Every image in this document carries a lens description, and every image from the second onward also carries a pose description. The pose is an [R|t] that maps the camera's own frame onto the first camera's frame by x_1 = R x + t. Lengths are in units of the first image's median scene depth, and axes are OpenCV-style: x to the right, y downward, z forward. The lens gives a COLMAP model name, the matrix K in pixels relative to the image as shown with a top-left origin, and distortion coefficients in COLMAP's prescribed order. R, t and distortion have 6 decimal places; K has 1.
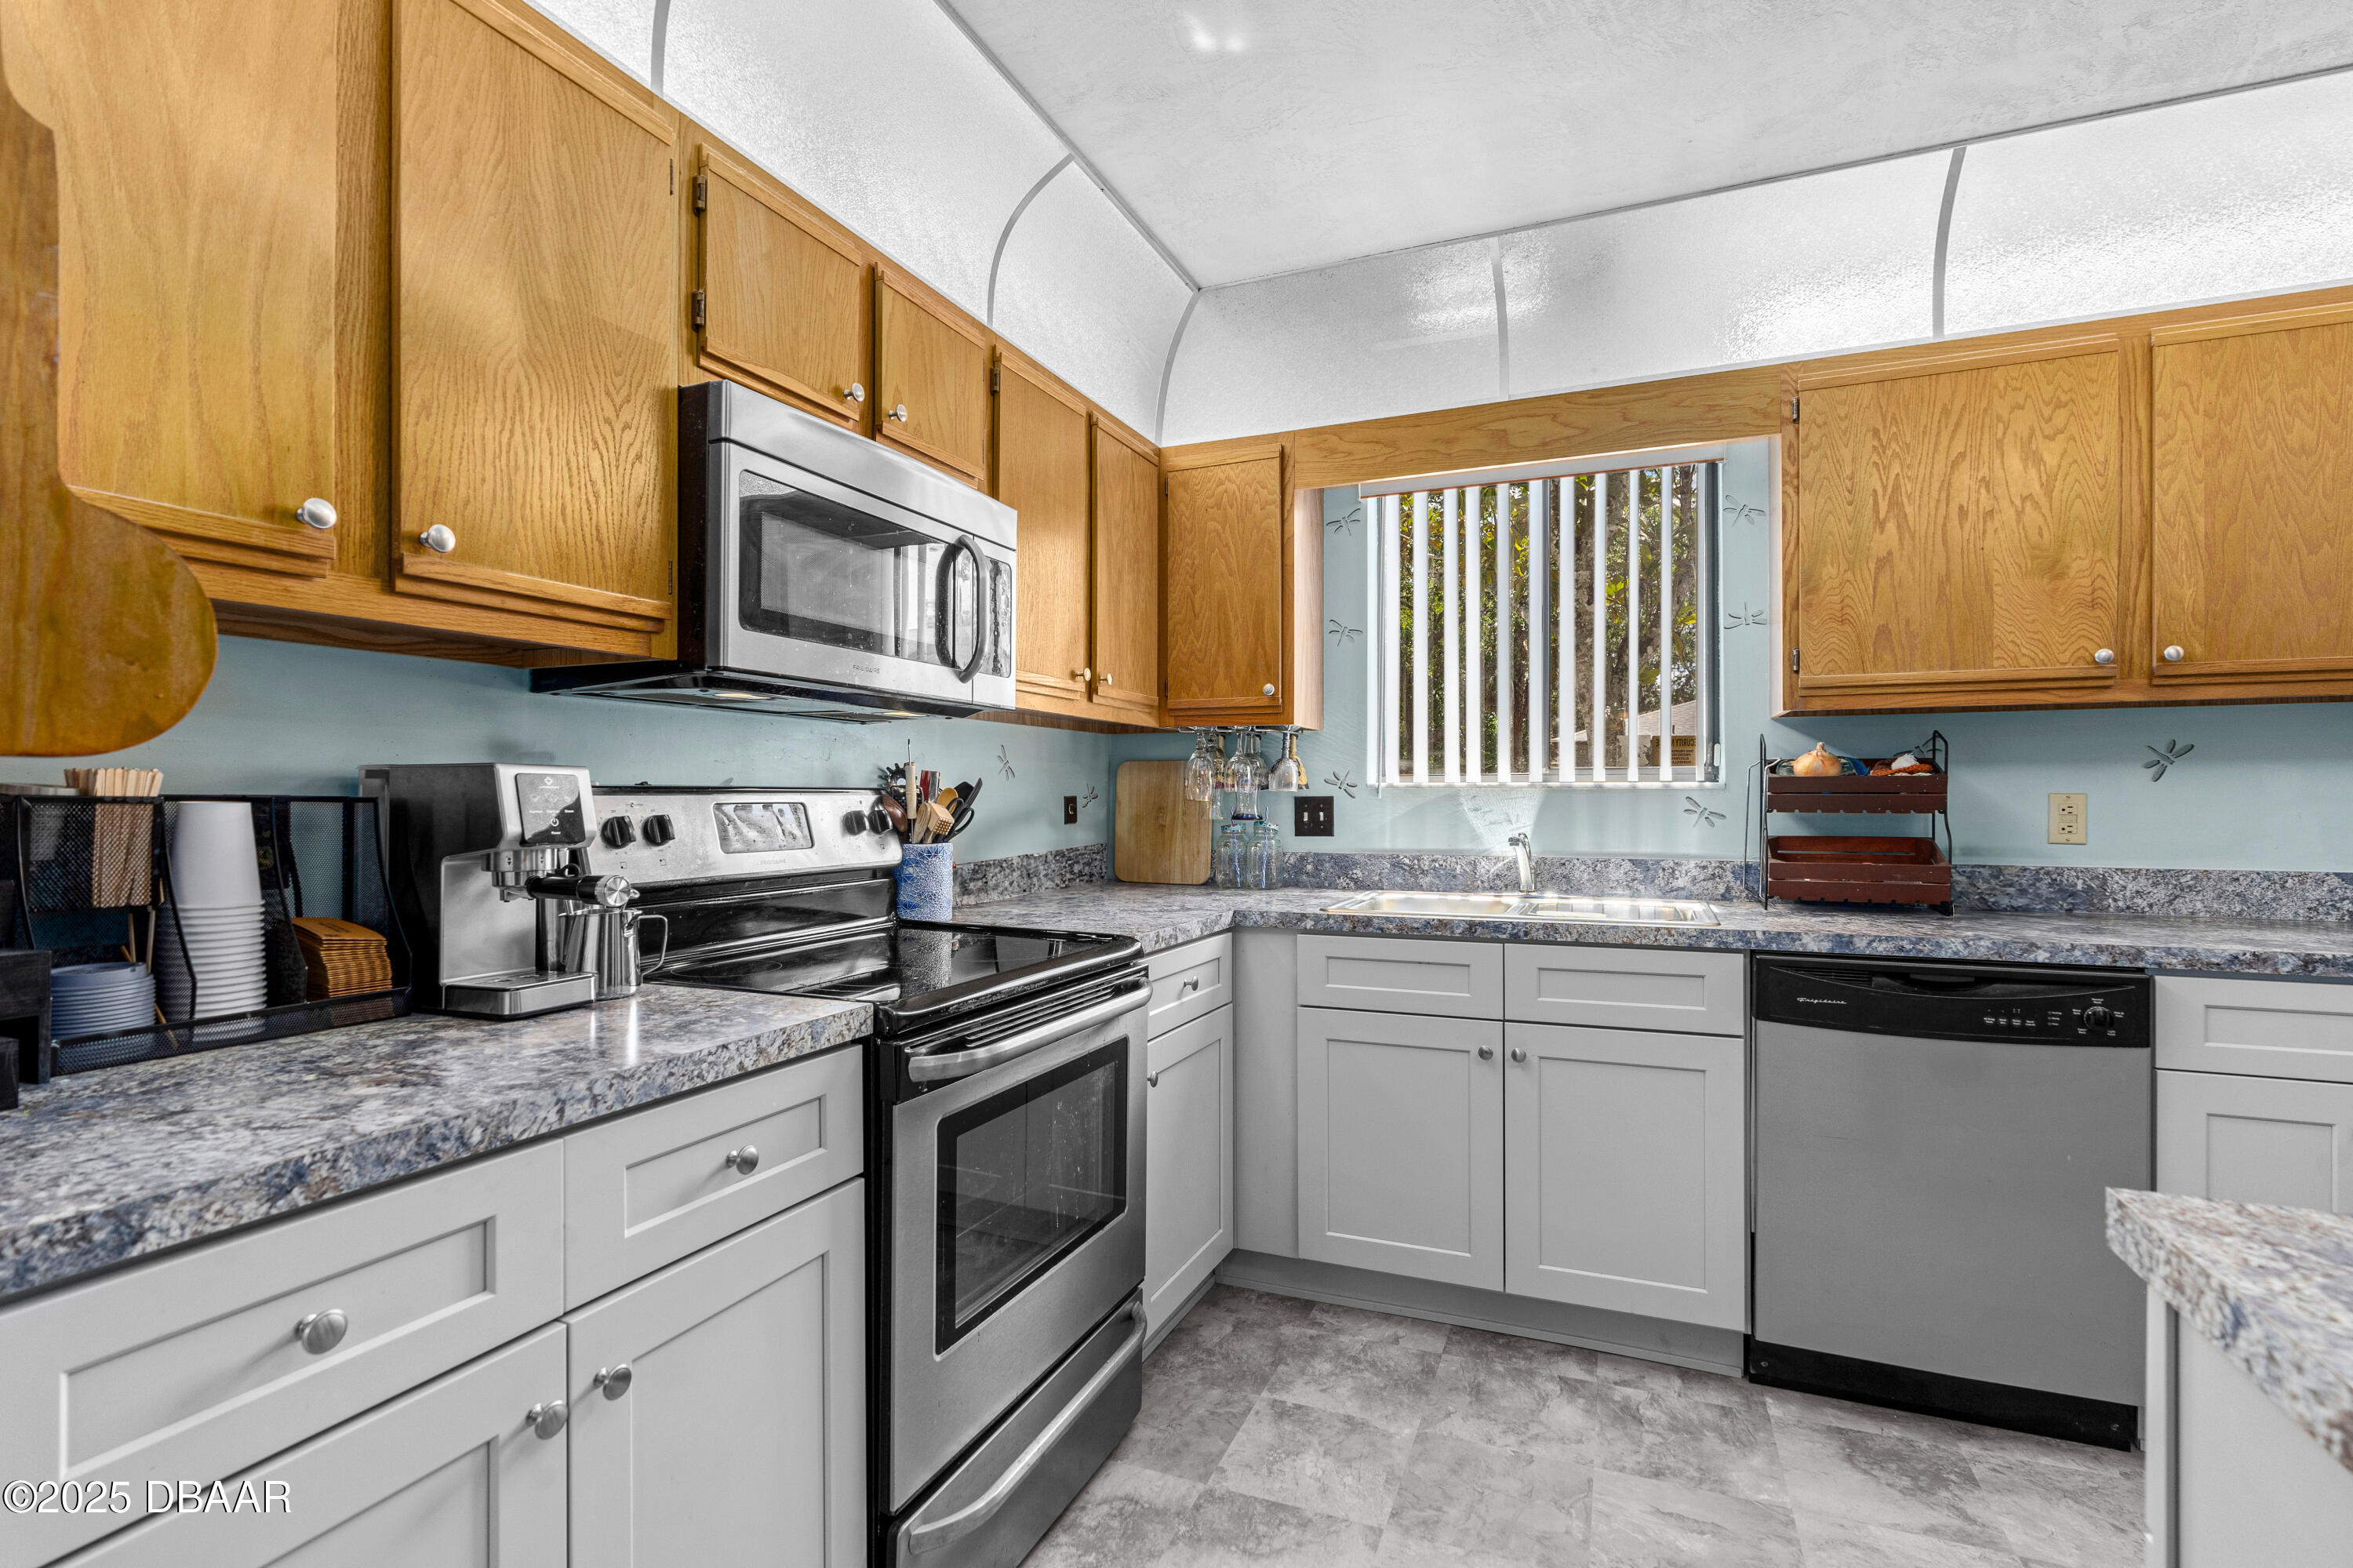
lens RADIAL K [[1100.4, 0, 1187.3], [0, 1100.4, 788.4], [0, 0, 1]] dist [-0.000029, 0.000942]
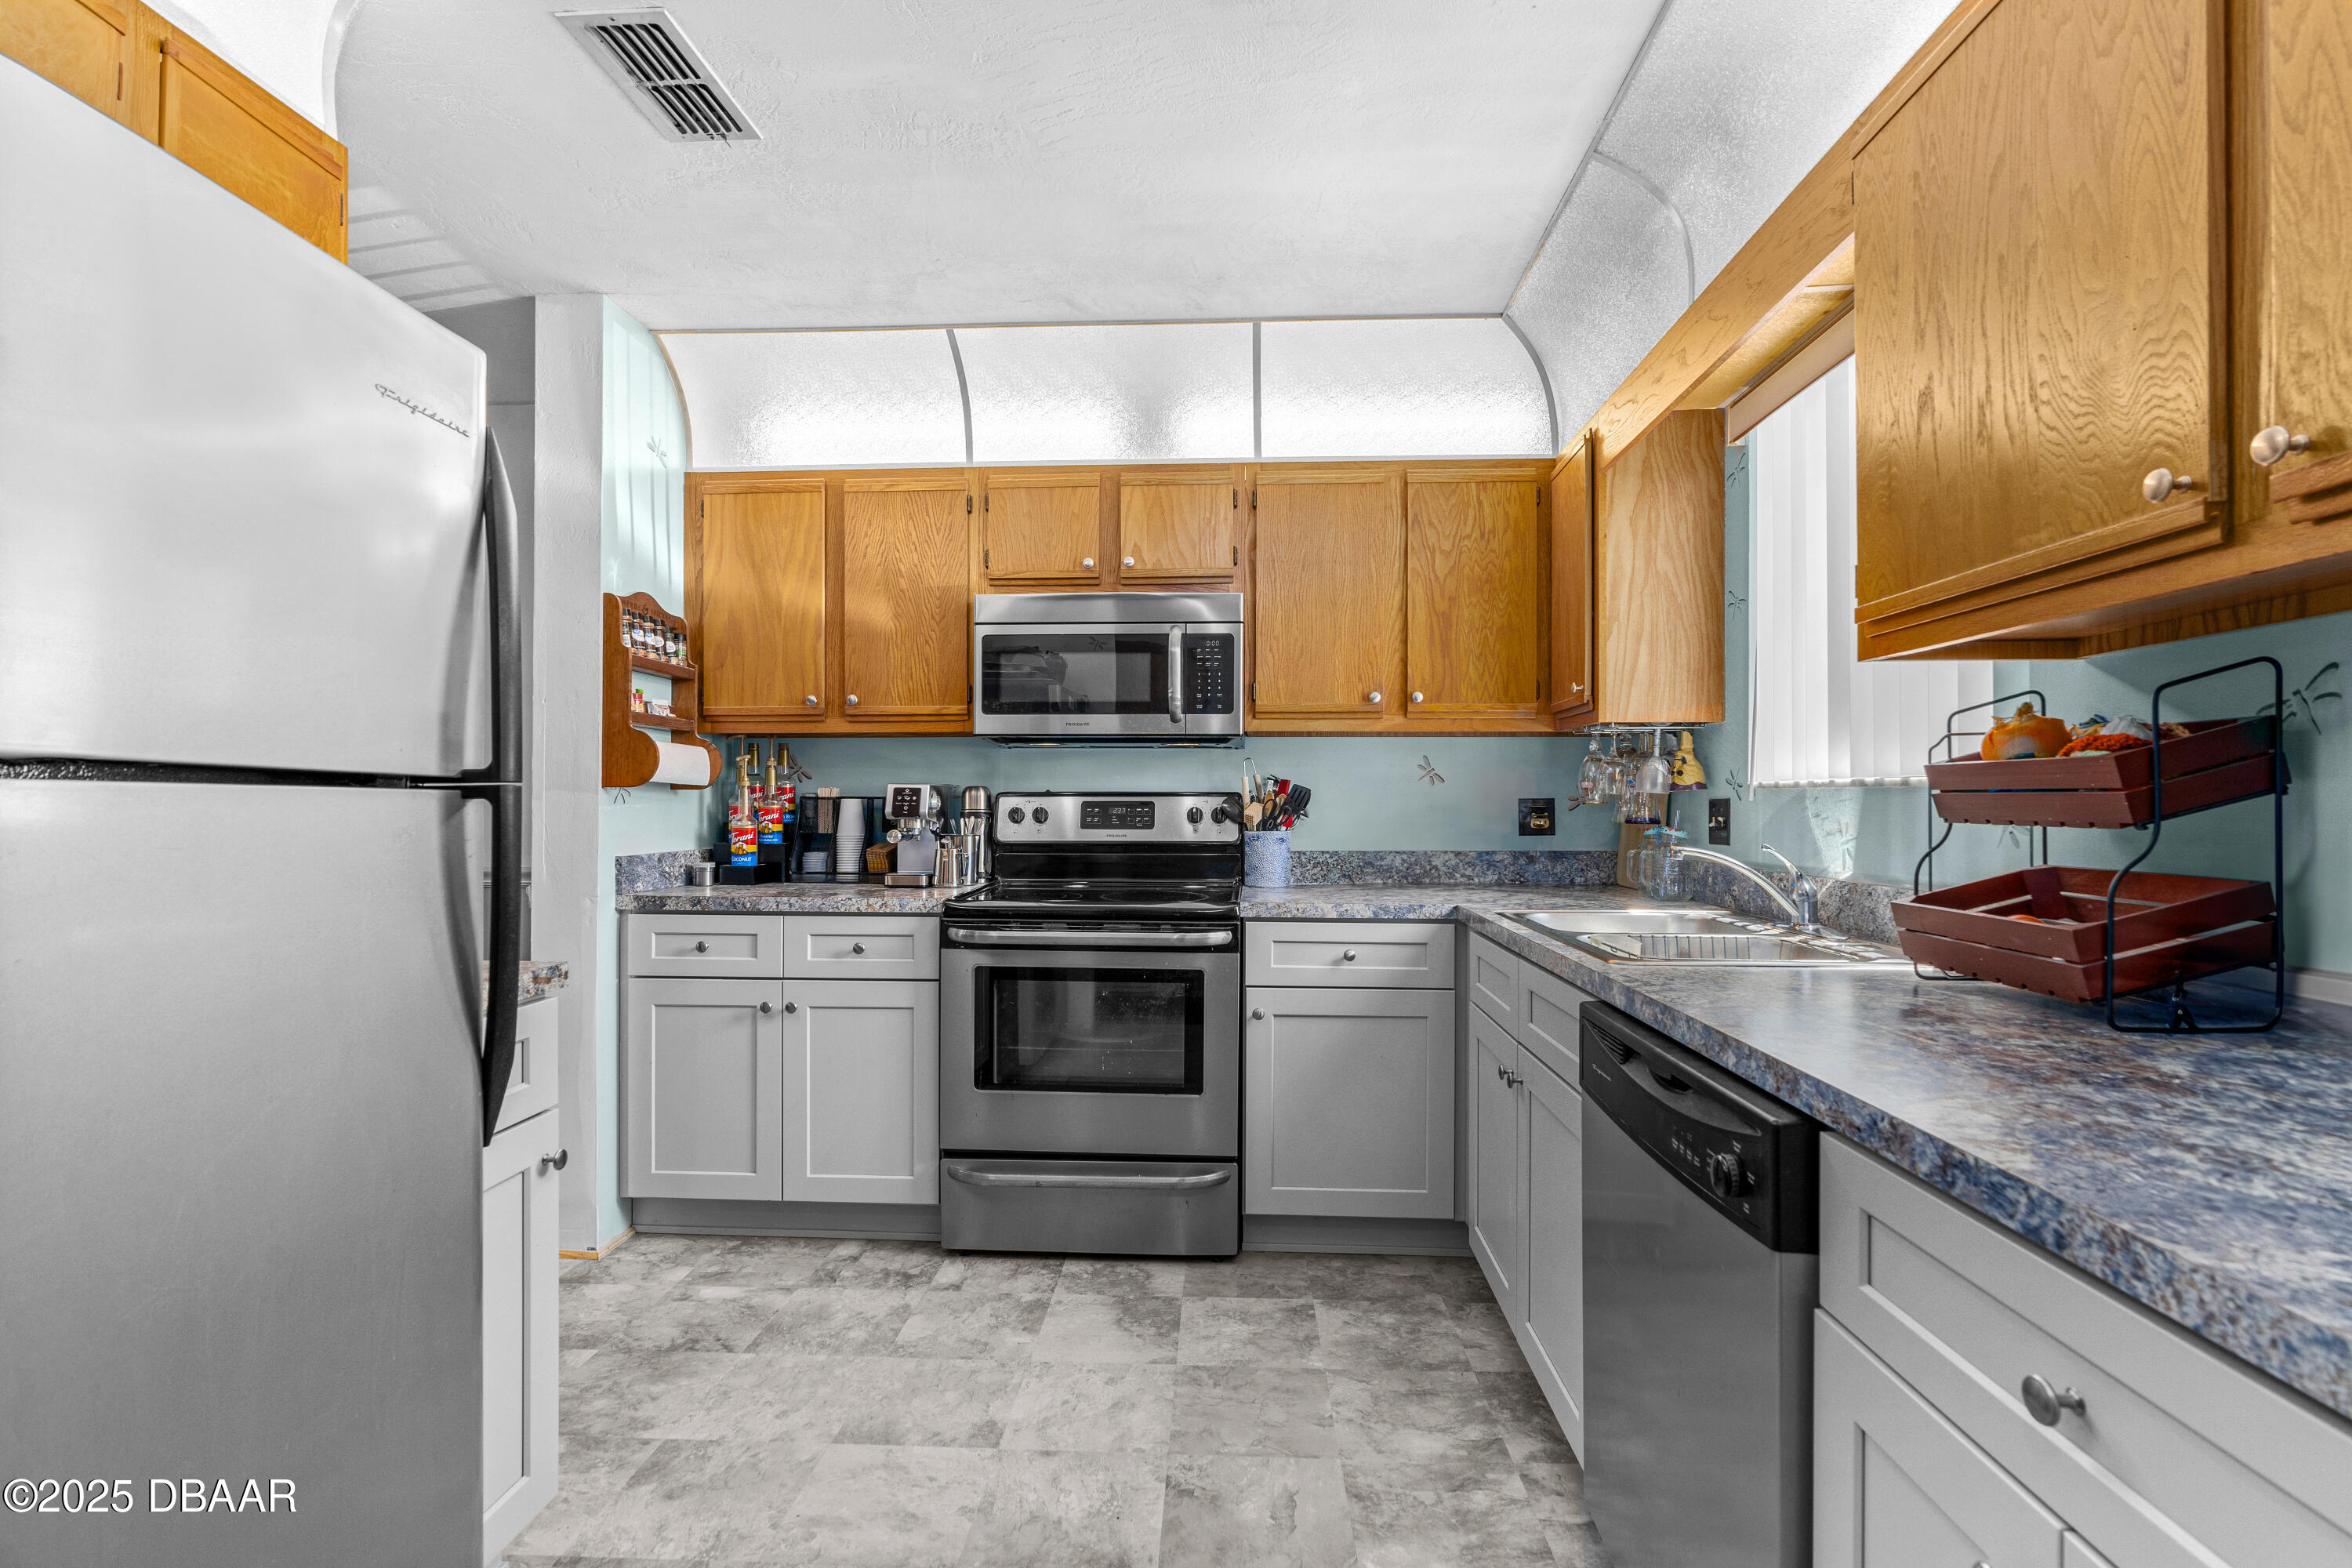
lens RADIAL K [[1099.9, 0, 1219.1], [0, 1099.9, 798.5], [0, 0, 1]] dist [-0.000029, 0.000942]
pose [[0.351610, -0.000454, -0.936147, 1.240380], [0.003509, 0.999993, 0.000833, 0.007784], [0.936140, -0.003578, 0.351609, 0.526929]]
